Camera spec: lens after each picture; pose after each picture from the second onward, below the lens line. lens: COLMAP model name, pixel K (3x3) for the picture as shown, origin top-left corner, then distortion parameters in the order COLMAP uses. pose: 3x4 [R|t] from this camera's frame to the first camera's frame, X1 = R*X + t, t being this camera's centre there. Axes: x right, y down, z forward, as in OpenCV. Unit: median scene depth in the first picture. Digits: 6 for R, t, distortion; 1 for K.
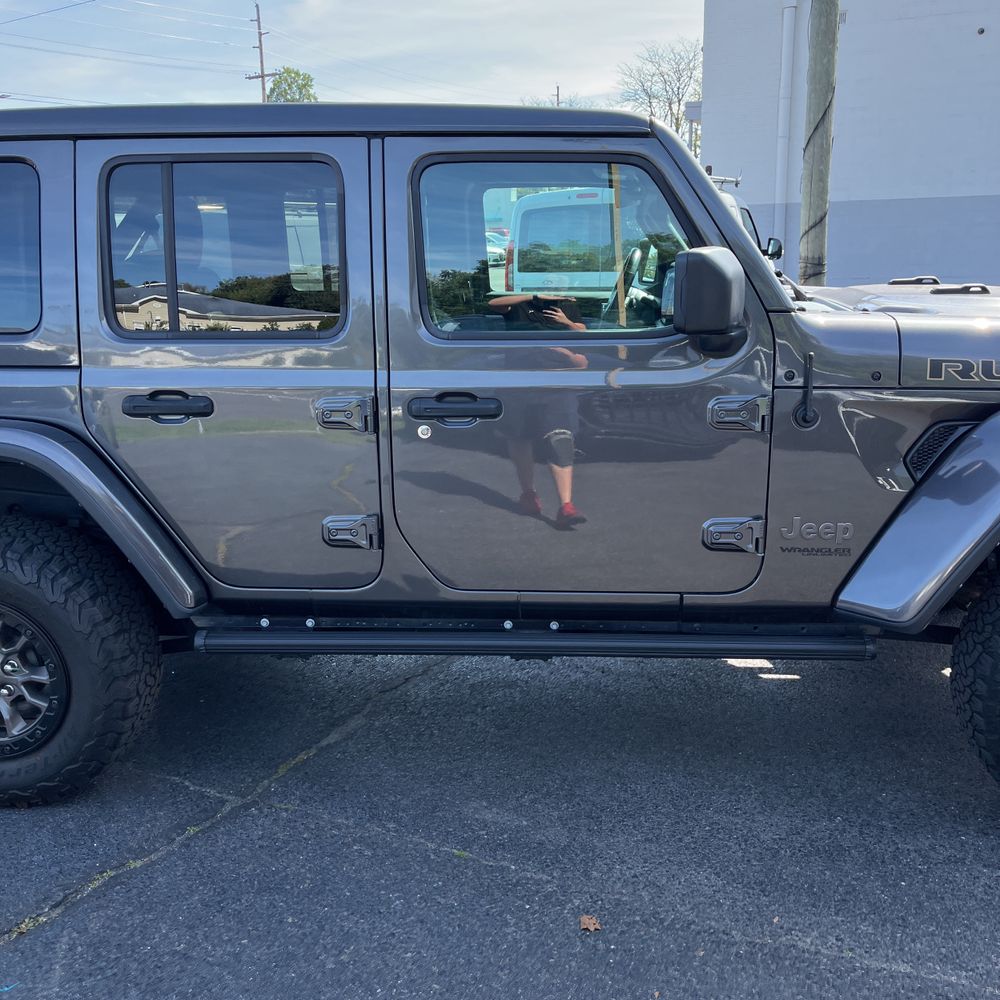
lens RADIAL K [[1014.2, 0, 486.6], [0, 1014.2, 501.2], [0, 0, 1]] dist [0.020449, 0.000000]
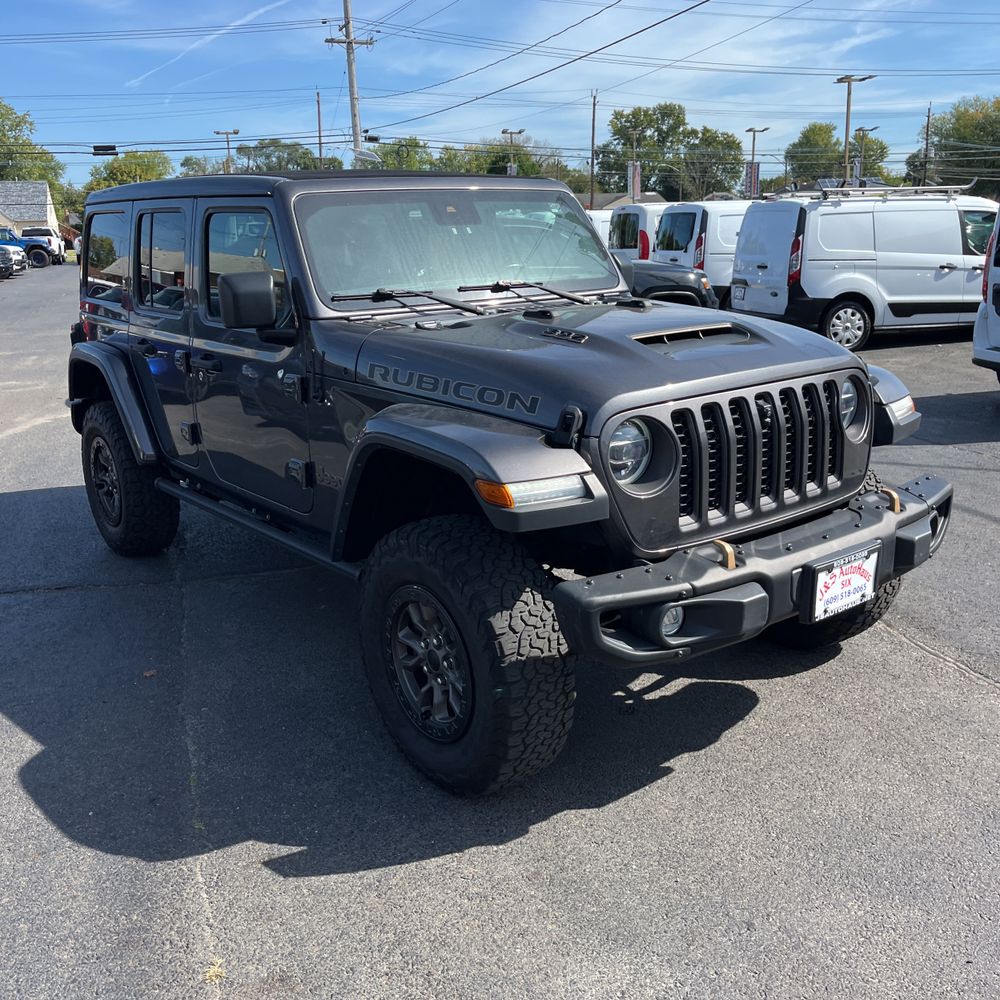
lens RADIAL K [[1014.2, 0, 490.0], [0, 1014.2, 502.2], [0, 0, 1]] dist [0.020449, 0.000000]
pose [[0.679568, 0.197728, -0.706463, 1.354455], [-0.177498, 0.978697, 0.103182, -0.112686], [0.711816, 0.055276, 0.700188, 0.175374]]
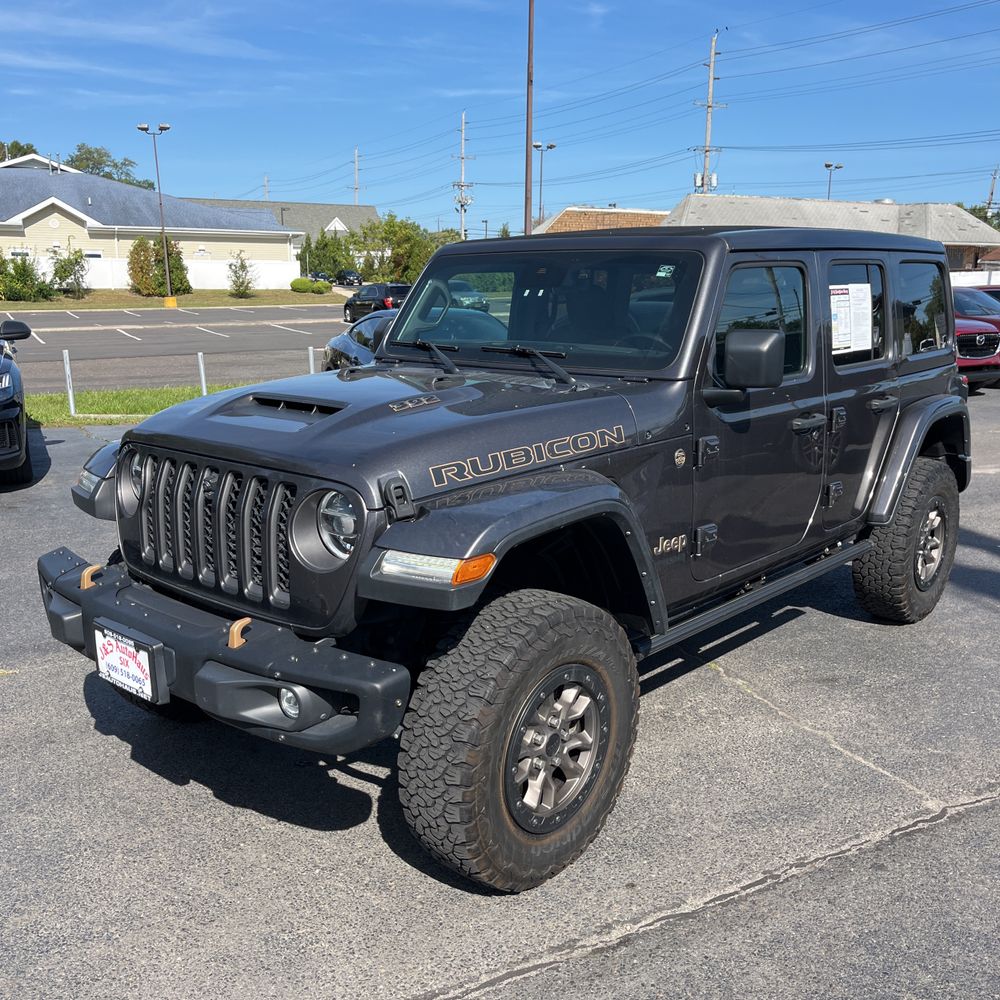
lens RADIAL K [[1014.2, 0, 502.1], [0, 1014.2, 508.9], [0, 0, 1]] dist [0.020449, 0.000000]
pose [[-0.586581, 0.199607, -0.784907, 1.426498], [-0.198206, 0.904301, 0.378093, -0.577290], [0.785262, 0.377355, -0.490883, 1.871869]]
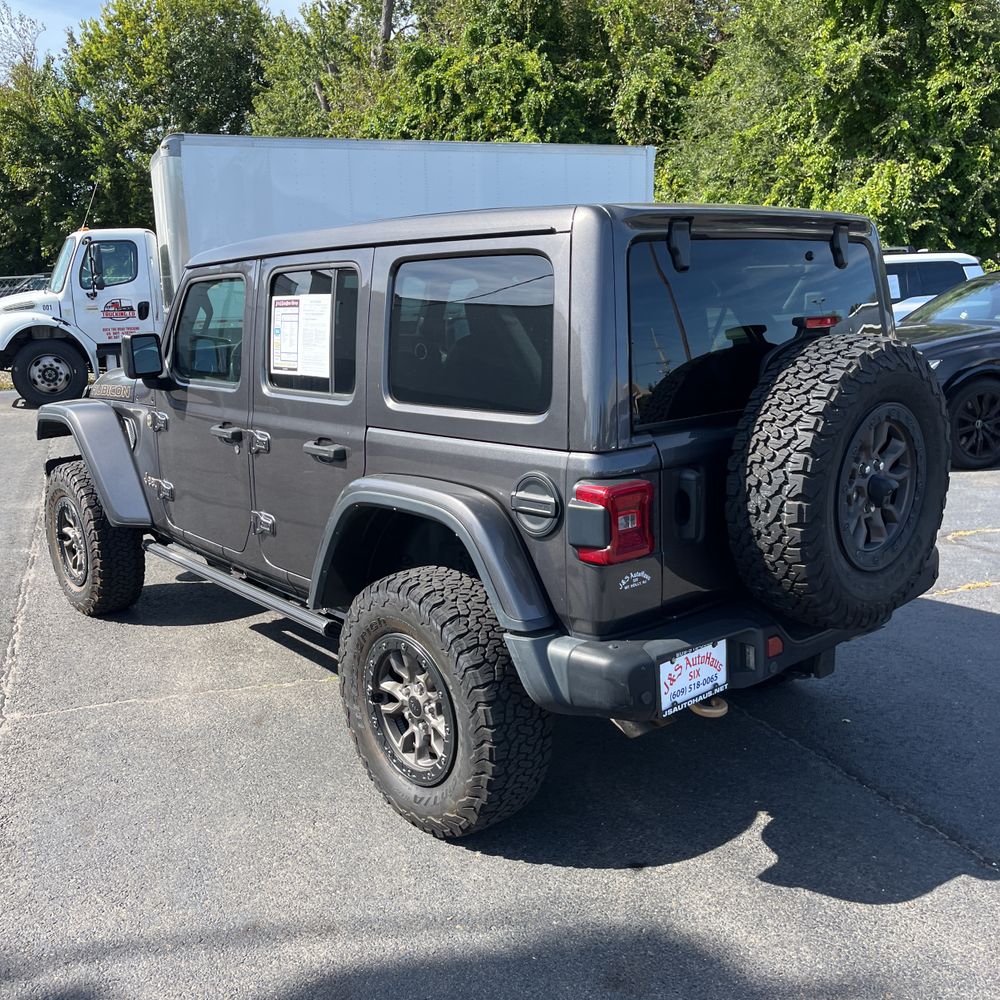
lens RADIAL K [[1014.2, 0, 492.5], [0, 1014.2, 490.8], [0, 0, 1]] dist [0.020449, 0.000000]
pose [[-0.719286, -0.097634, 0.687819, -1.208379], [0.222433, 0.905589, 0.361154, -0.592405], [-0.658142, 0.412767, -0.629660, 2.149866]]
